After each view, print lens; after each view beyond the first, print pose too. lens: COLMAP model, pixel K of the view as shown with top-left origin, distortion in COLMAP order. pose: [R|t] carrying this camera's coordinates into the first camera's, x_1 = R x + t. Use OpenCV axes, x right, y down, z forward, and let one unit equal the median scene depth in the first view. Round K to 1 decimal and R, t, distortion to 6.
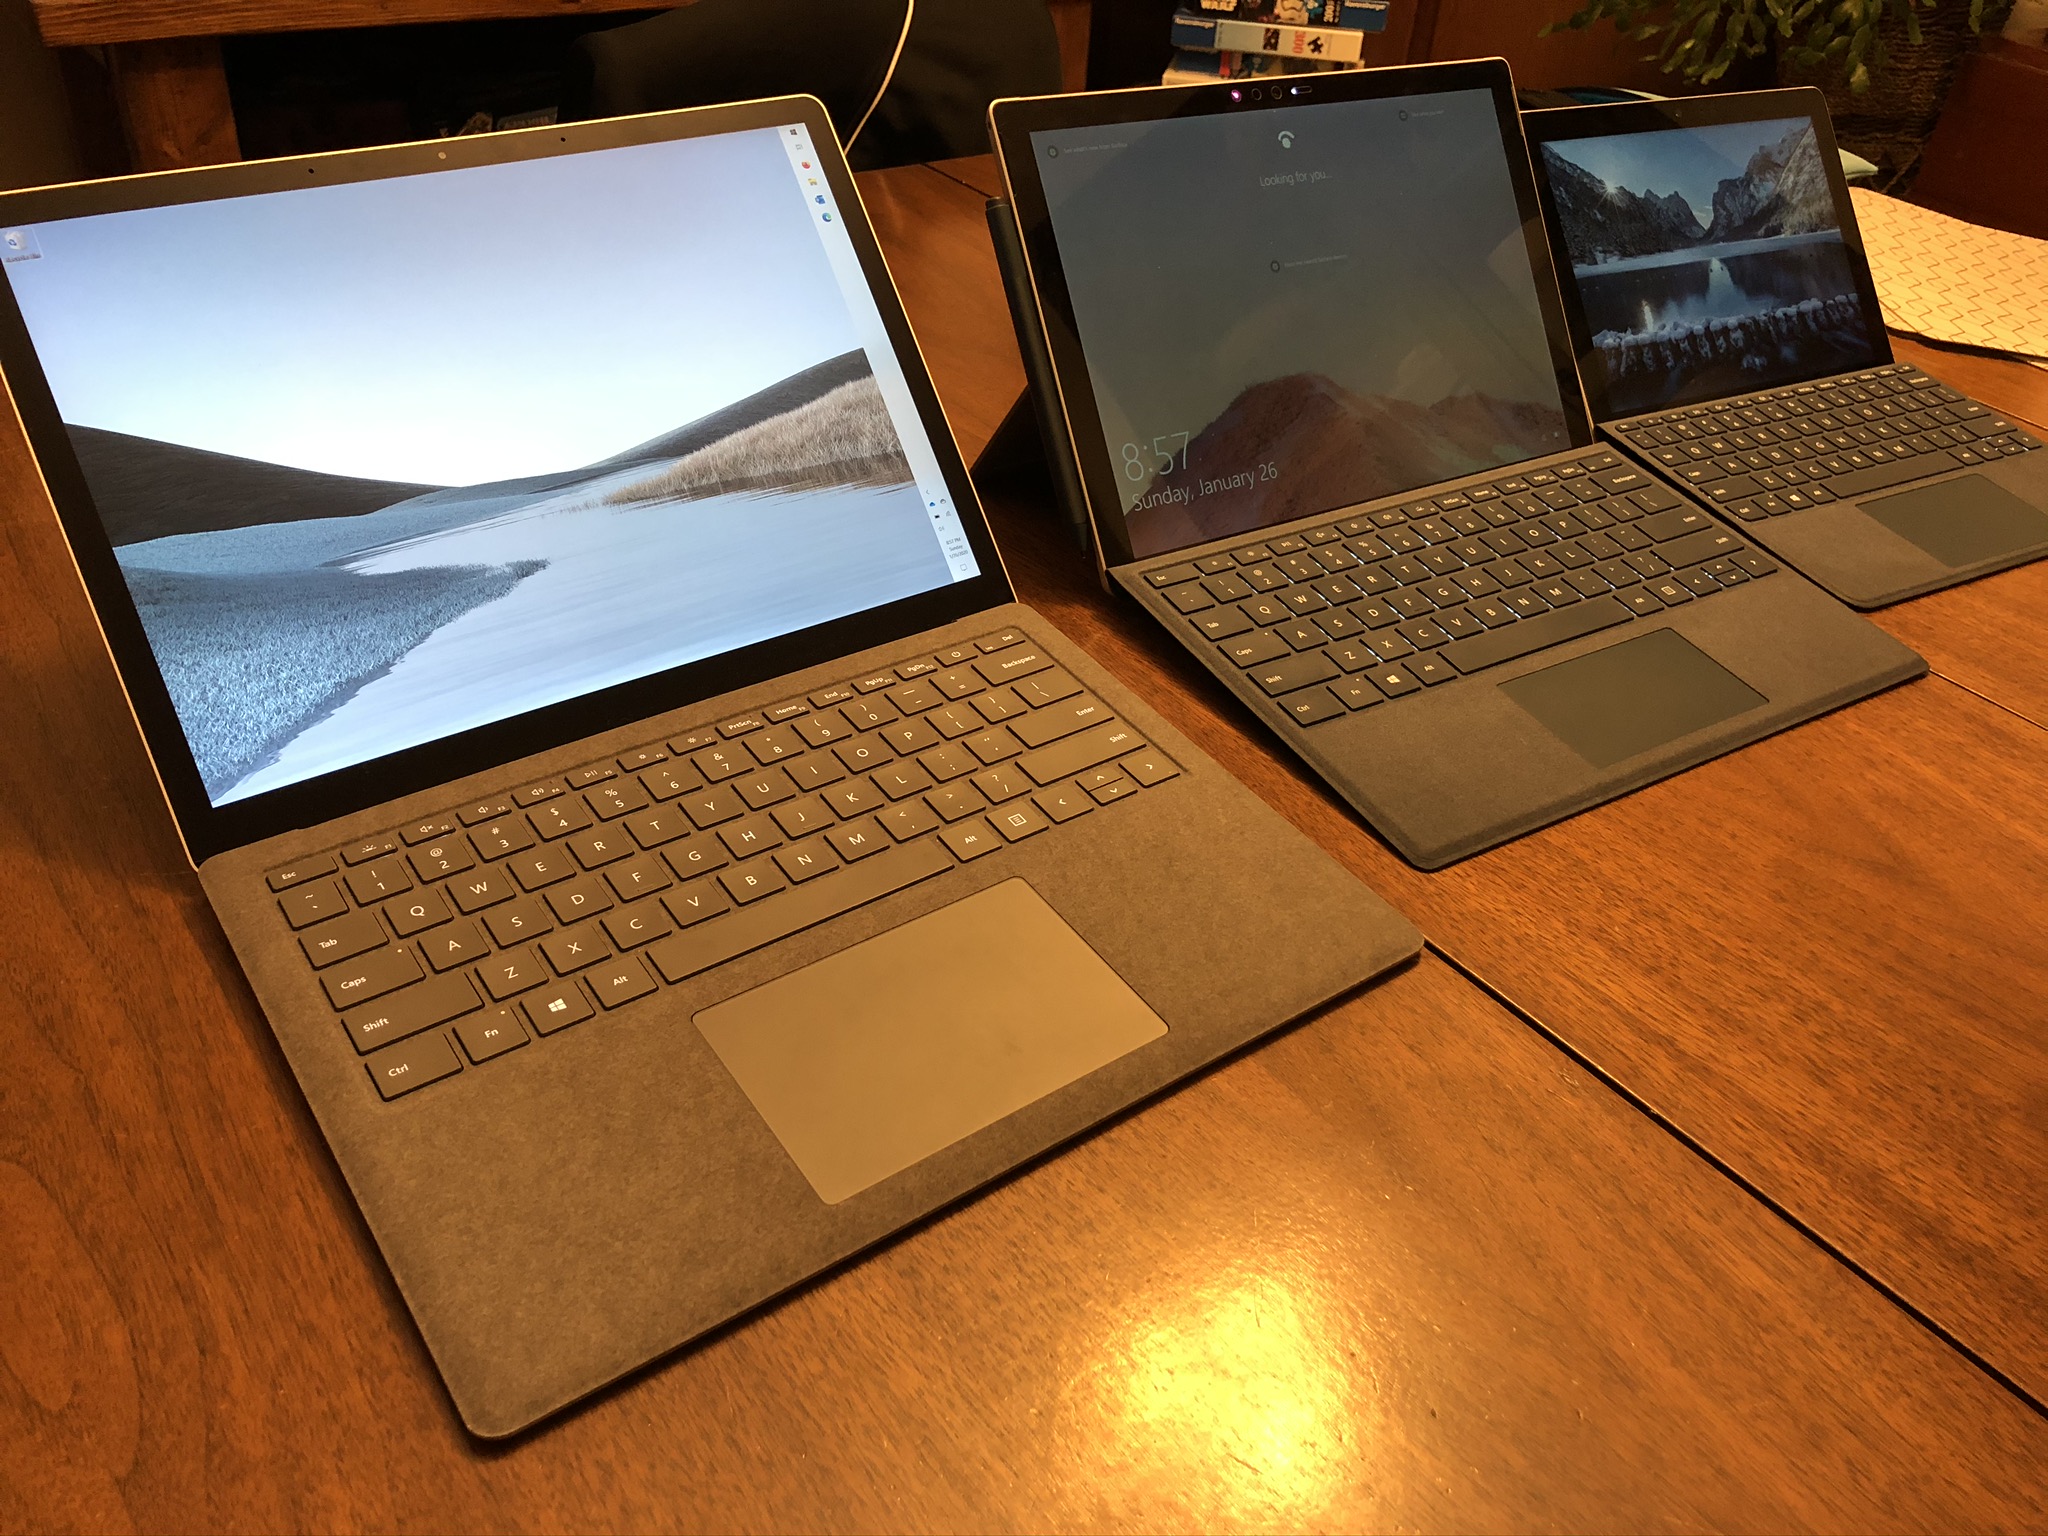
lens RADIAL K [[1669.8, 0, 1032.4], [0, 1669.8, 771.4], [0, 0, 1]] dist [-0.007228, -0.003493]
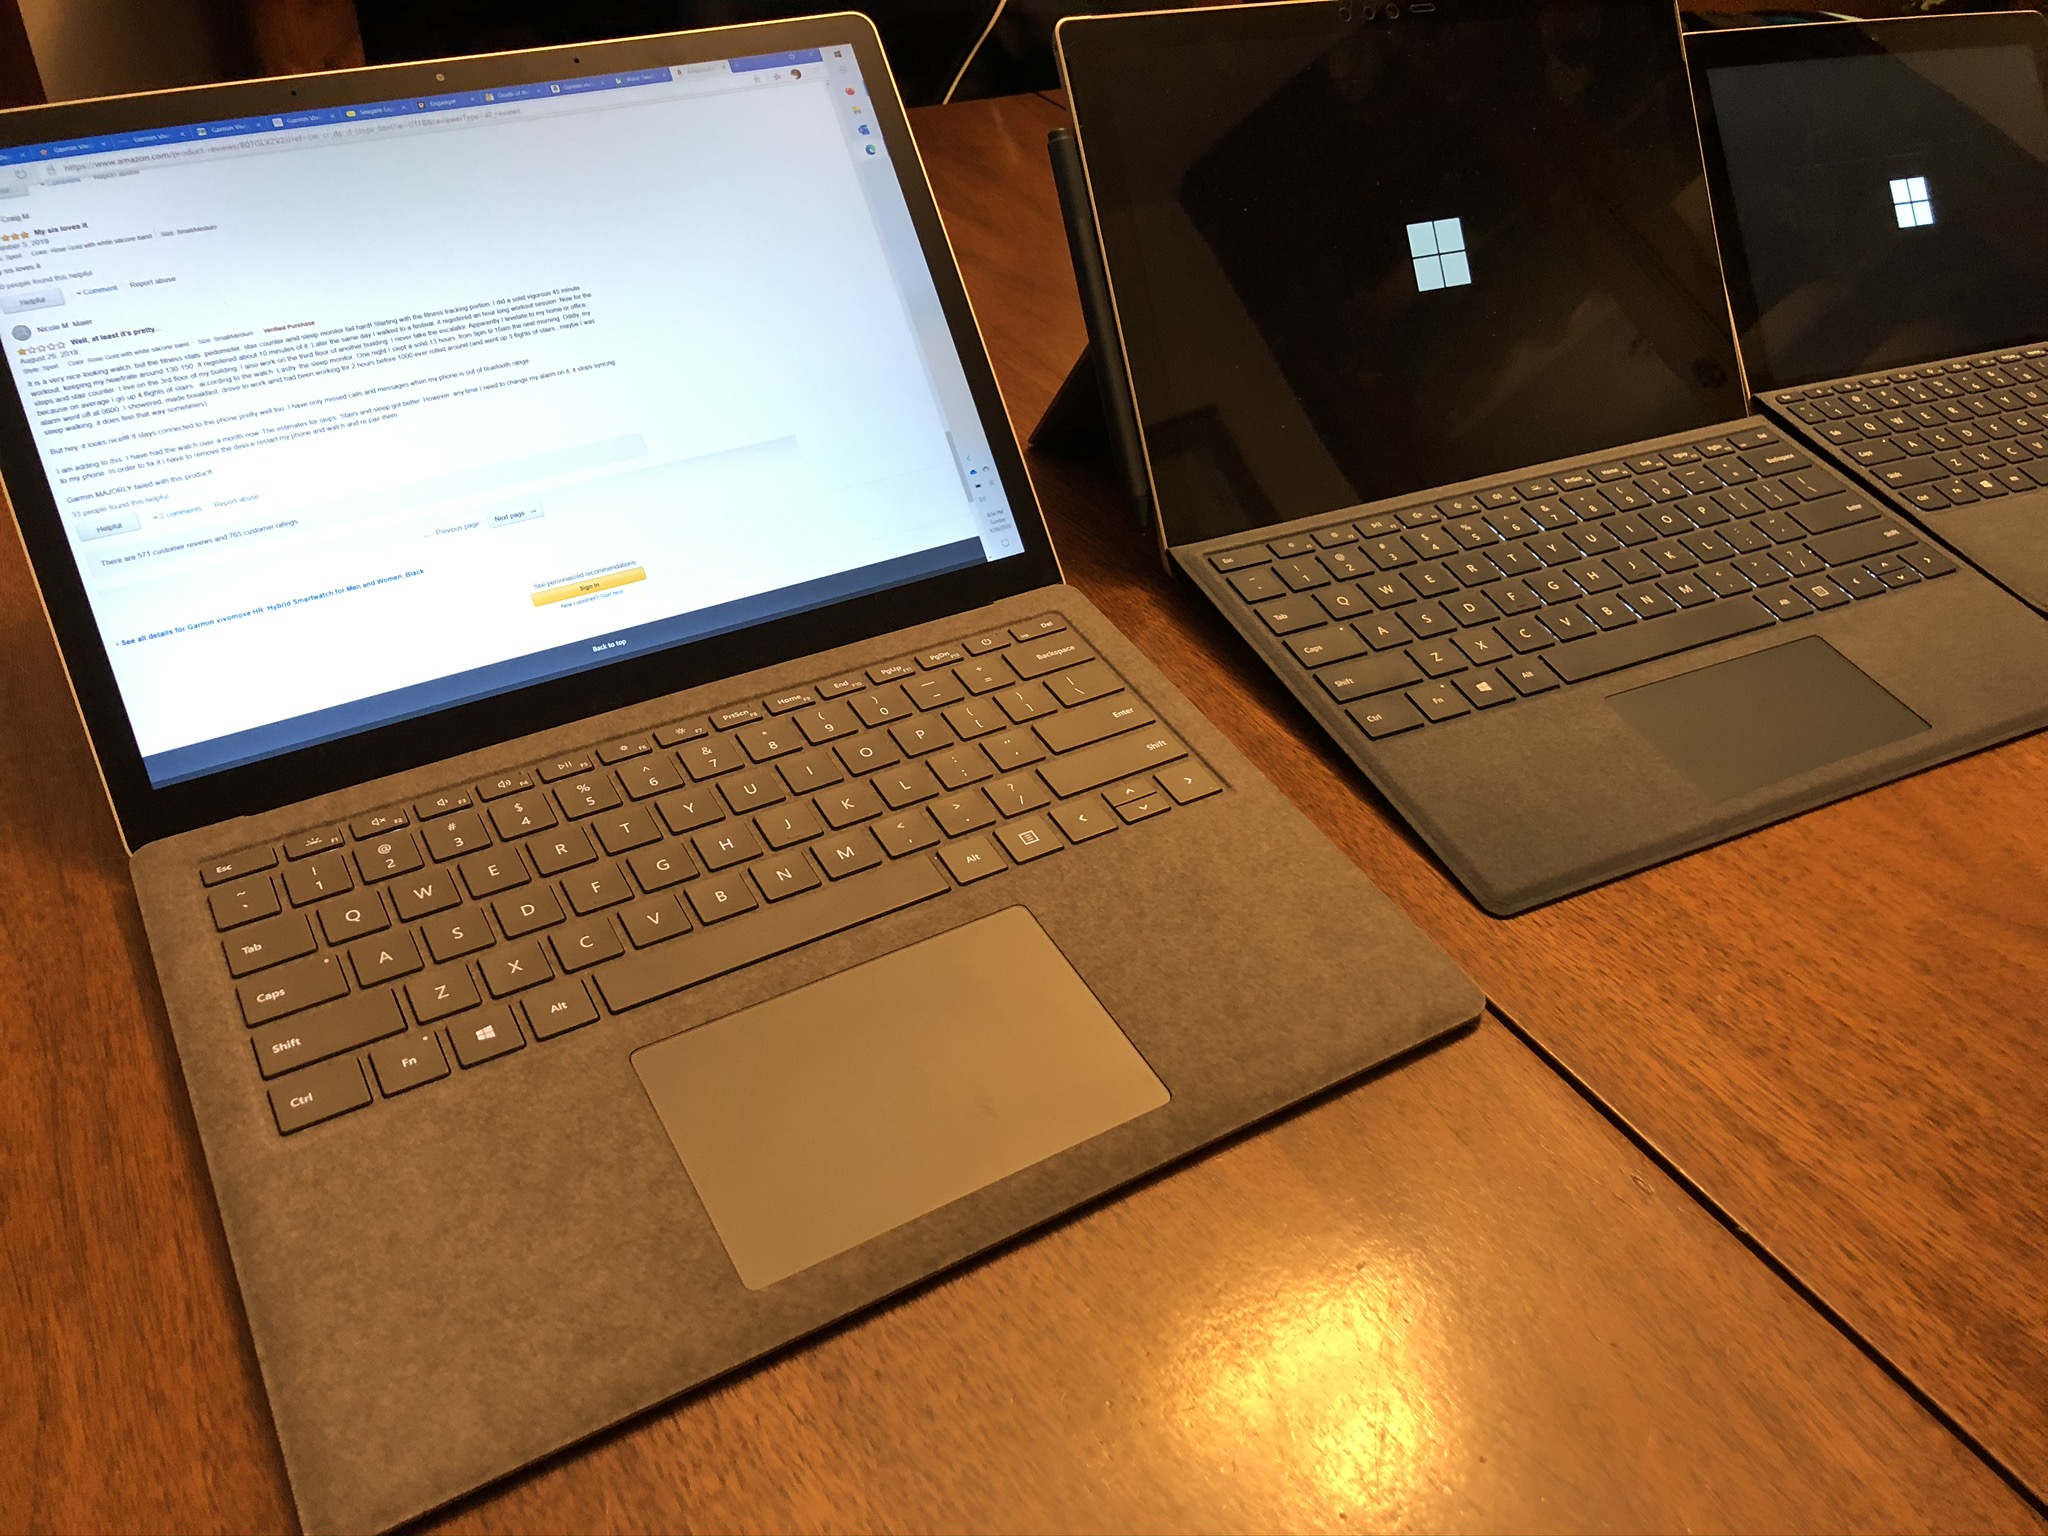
lens RADIAL K [[1681.6, 0, 1024.0], [0, 1681.6, 768.0], [0, 0, 1]] dist [-0.029791, 0.062701]
pose [[0.994556, 0.043493, -0.094688, 0.074690], [-0.040364, 0.998582, 0.034709, -0.040884], [0.096064, -0.030698, 0.994902, 0.118398]]
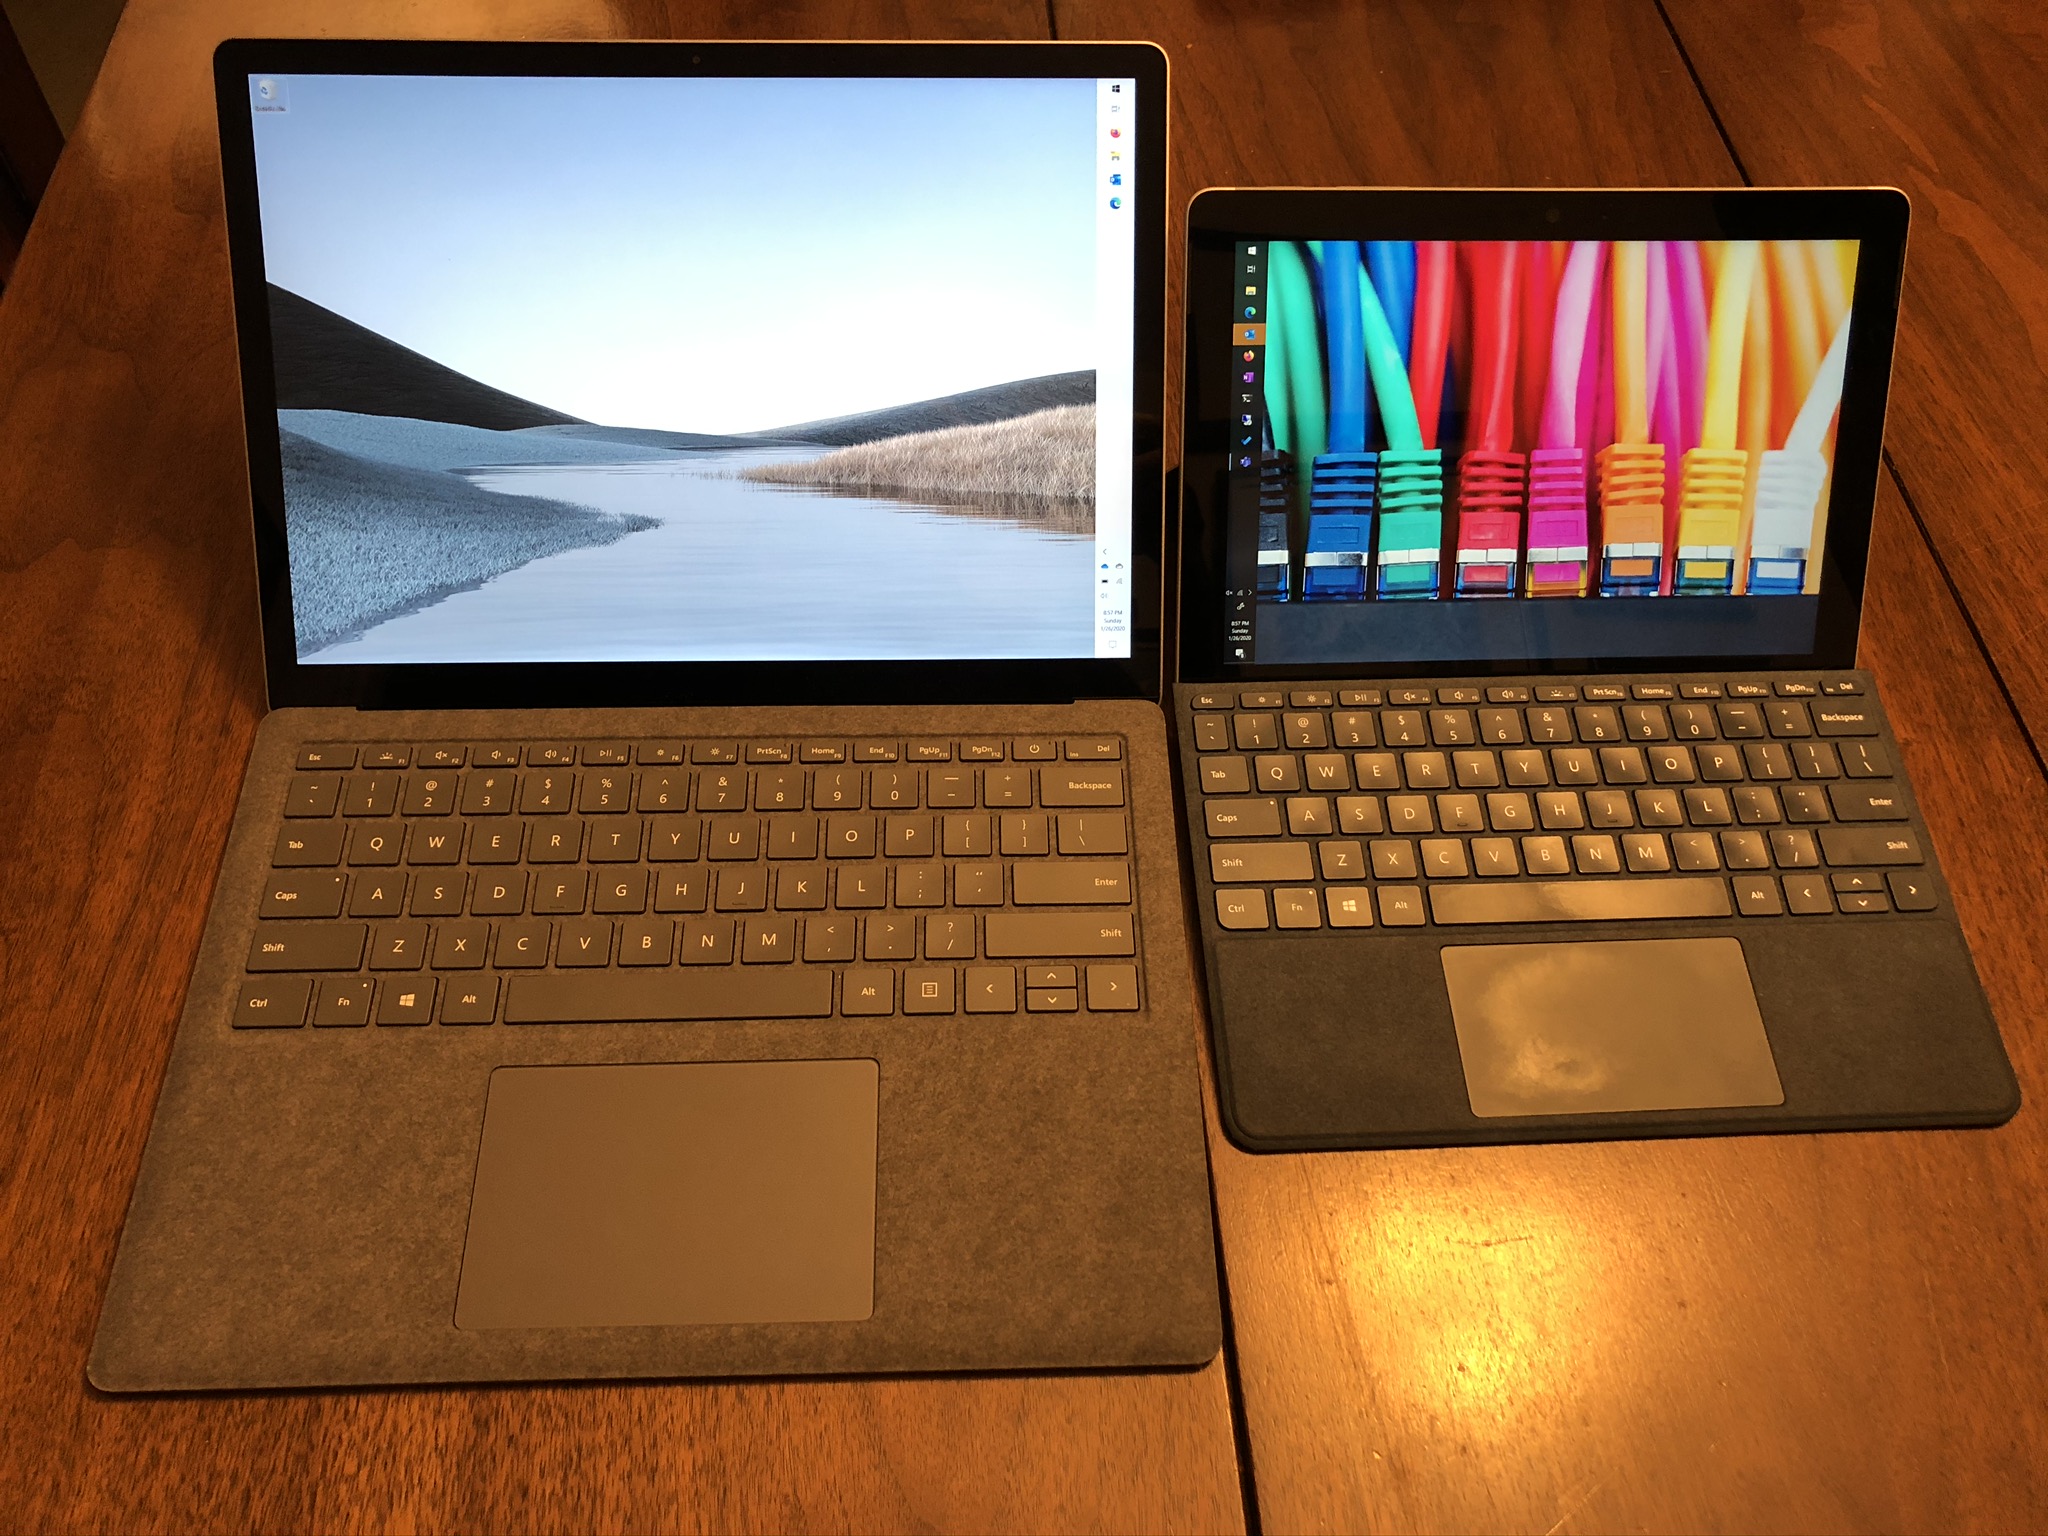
lens RADIAL K [[1632.4, 0, 1020.3], [0, 1632.4, 766.1], [0, 0, 1]] dist [0.006148, -0.008825]
pose [[0.824571, 0.436087, -0.360433, 0.326630], [-0.314633, 0.882936, 0.348469, -0.441888], [0.470201, -0.173933, 0.865250, 0.259611]]
